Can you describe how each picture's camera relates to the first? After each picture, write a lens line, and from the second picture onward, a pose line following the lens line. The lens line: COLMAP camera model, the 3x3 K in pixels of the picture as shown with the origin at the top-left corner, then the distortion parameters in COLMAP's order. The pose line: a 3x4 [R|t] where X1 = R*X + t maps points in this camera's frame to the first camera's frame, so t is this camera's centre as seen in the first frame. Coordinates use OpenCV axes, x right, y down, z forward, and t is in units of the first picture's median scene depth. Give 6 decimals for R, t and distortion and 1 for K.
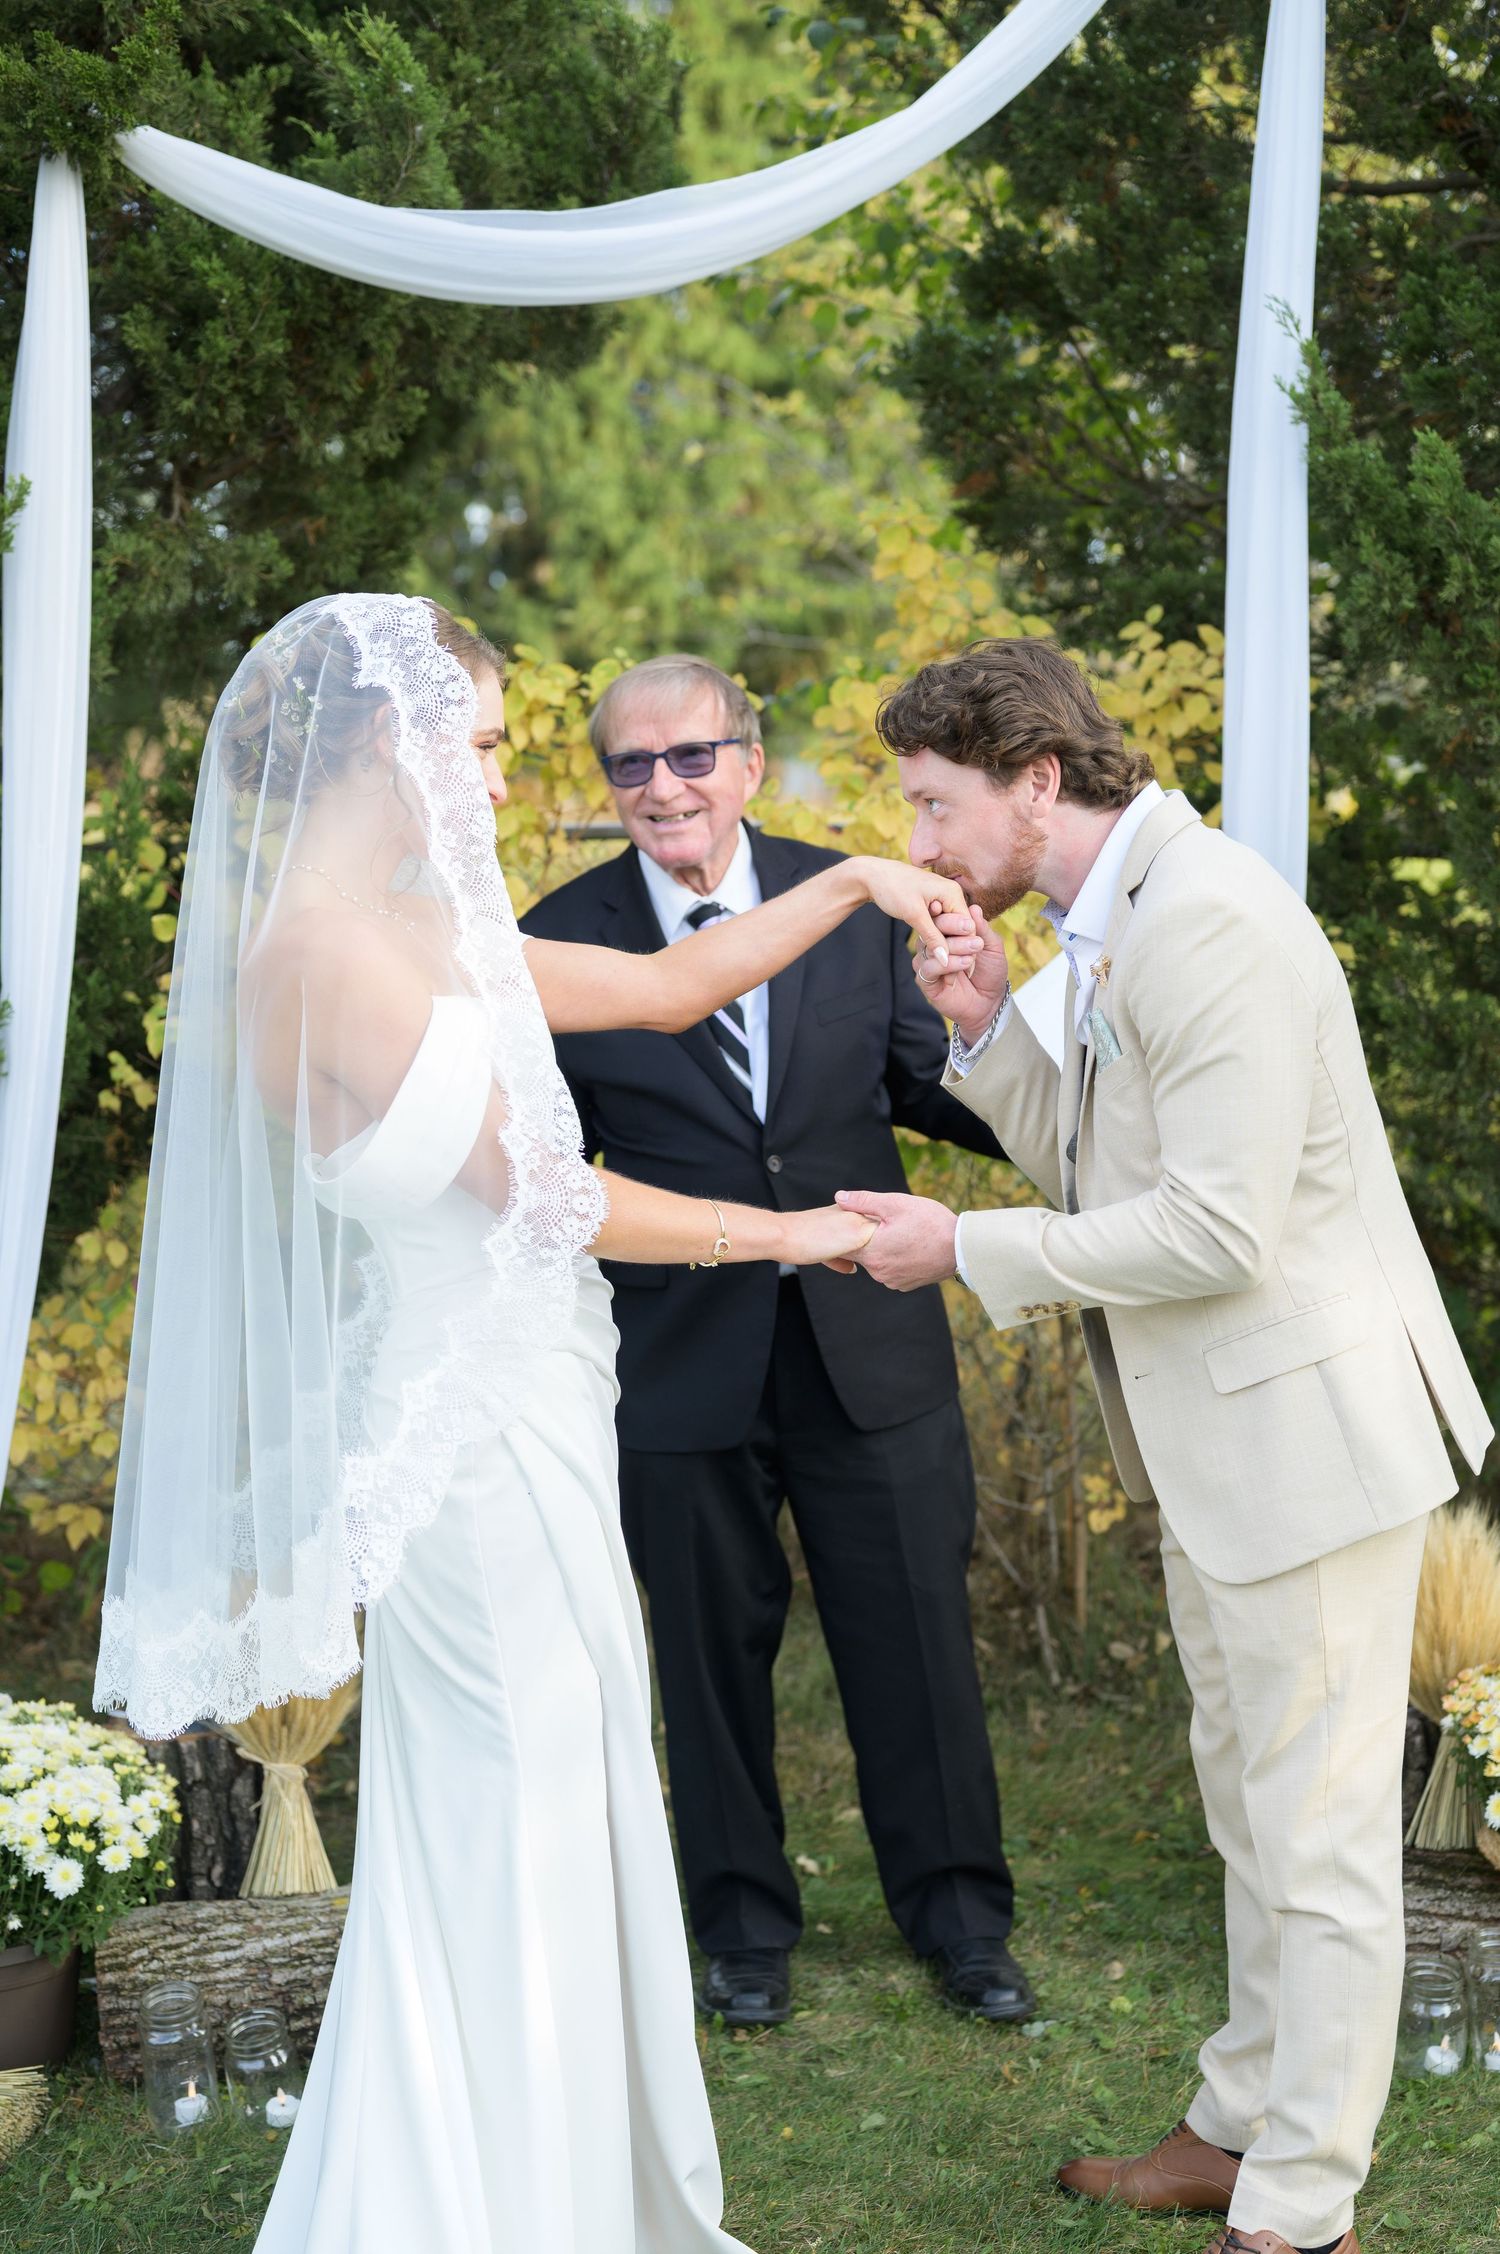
lens RADIAL K [[3224.8, 0, 752.9], [0, 3224.8, 1140.6], [0, 0, 1]] dist [-0.012139, 0.039535]
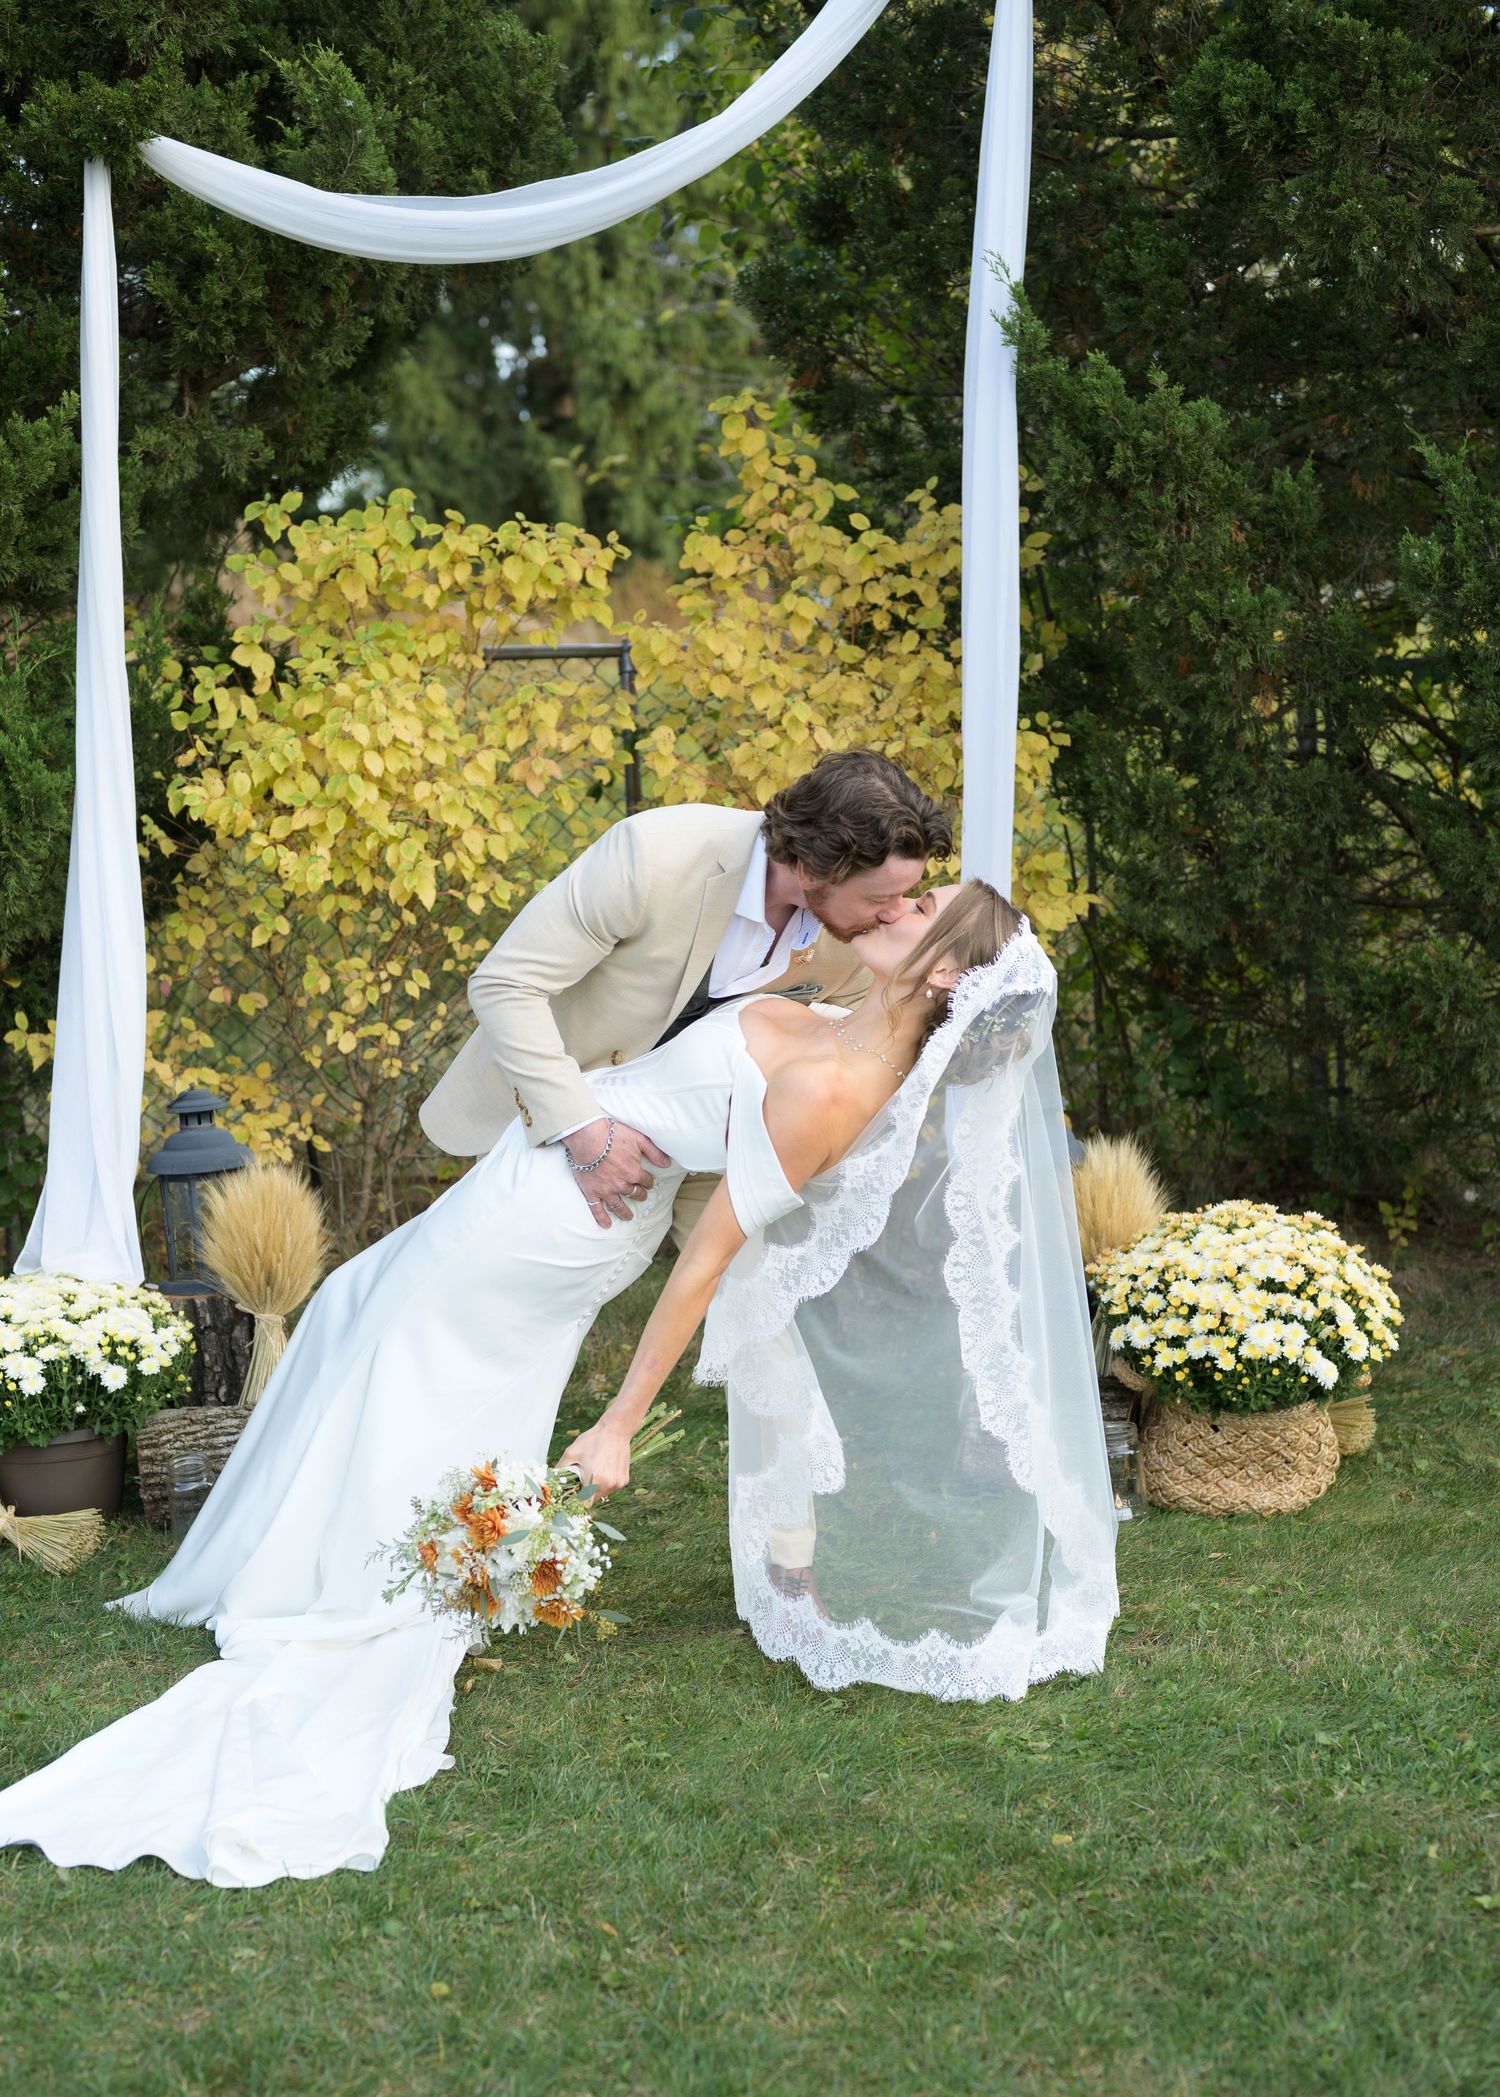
lens RADIAL K [[3227.2, 0, 756.7], [0, 3227.2, 1132.3], [0, 0, 1]] dist [-0.008304, 0.028195]
pose [[0.999895, -0.001441, -0.014409, 0.083106], [0.002155, 0.998764, 0.049665, 0.041198], [0.014319, -0.049690, 0.998662, -0.379283]]
